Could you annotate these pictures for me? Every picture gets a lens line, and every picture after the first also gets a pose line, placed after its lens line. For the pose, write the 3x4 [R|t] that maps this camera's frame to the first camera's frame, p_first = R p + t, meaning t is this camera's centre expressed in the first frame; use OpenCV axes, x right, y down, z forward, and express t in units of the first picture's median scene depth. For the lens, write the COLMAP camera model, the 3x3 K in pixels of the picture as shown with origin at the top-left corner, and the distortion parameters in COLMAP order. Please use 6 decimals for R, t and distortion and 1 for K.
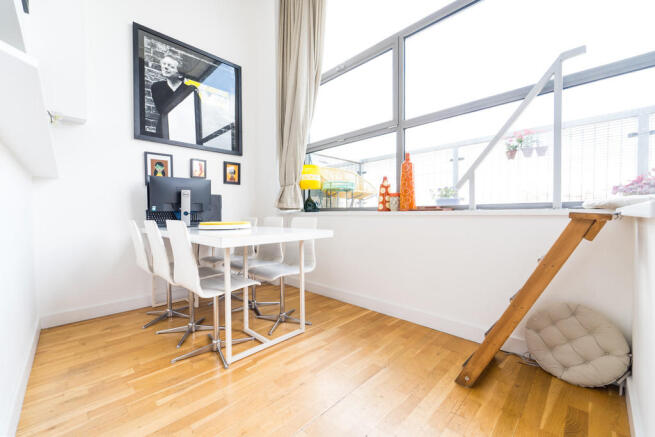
lens RADIAL K [[263.2, 0, 327.7], [0, 263.2, 218.7], [0, 0, 1]] dist [-0.000707, -0.001048]
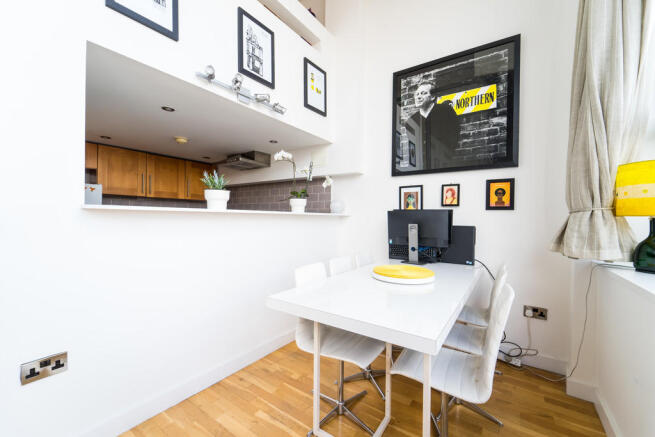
lens RADIAL K [[263.2, 0, 328.9], [0, 263.2, 219.5], [0, 0, 1]] dist [-0.000707, -0.001048]
pose [[0.179538, 0.016293, -0.983616, 0.298105], [-0.031031, 0.999459, 0.010892, -0.116709], [0.983261, 0.028567, 0.179947, 0.497635]]
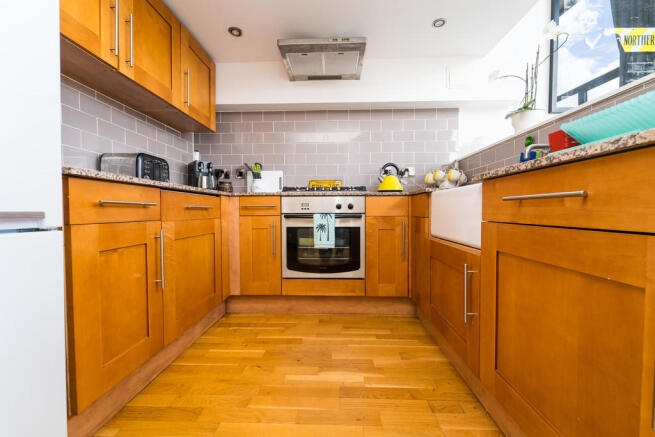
lens RADIAL K [[263.2, 0, 327.1], [0, 263.2, 219.6], [0, 0, 1]] dist [-0.000707, -0.001048]
pose [[0.673310, 0.018556, -0.739127, -0.530387], [-0.015450, 0.999820, 0.011026, 0.066124], [0.739199, 0.003996, 0.673475, -0.191276]]
